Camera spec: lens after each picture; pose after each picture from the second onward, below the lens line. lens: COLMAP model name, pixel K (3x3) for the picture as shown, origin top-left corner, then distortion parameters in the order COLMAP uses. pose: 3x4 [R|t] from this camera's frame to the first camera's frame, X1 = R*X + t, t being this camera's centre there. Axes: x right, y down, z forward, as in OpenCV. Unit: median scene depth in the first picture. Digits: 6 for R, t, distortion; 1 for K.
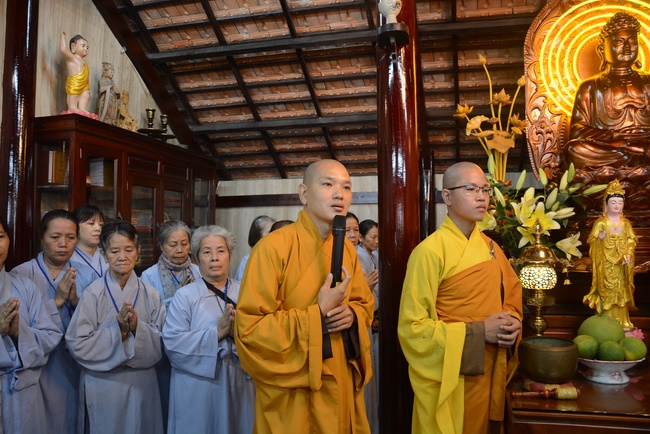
lens RADIAL K [[512.2, 0, 304.2], [0, 512.2, 217.5], [0, 0, 1]] dist [-0.150156, 0.112430]
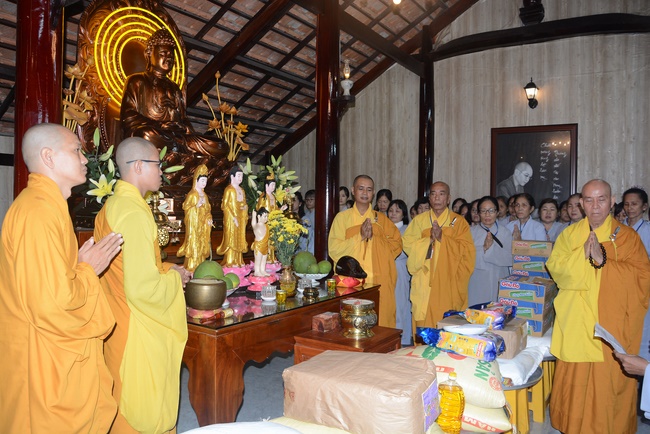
lens RADIAL K [[512.2, 0, 323.1], [0, 512.2, 219.0], [0, 0, 1]] dist [-0.150156, 0.112430]
pose [[0.319975, -0.014907, 0.947309, -0.629065], [-0.060197, 0.997536, 0.036030, 0.004929], [-0.945512, -0.068554, 0.318289, 0.207947]]
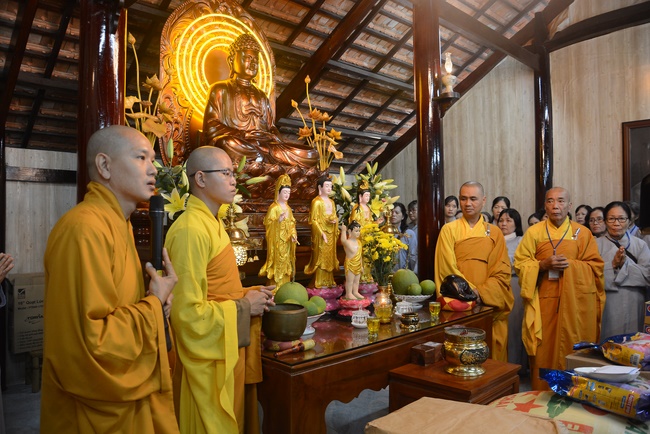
lens RADIAL K [[512.2, 0, 325.1], [0, 512.2, 220.3], [0, 0, 1]] dist [-0.150156, 0.112430]
pose [[0.512369, -0.000709, 0.858765, -0.431944], [-0.033237, 0.999234, 0.020656, 0.010618], [-0.858122, -0.039126, 0.511953, 0.244736]]
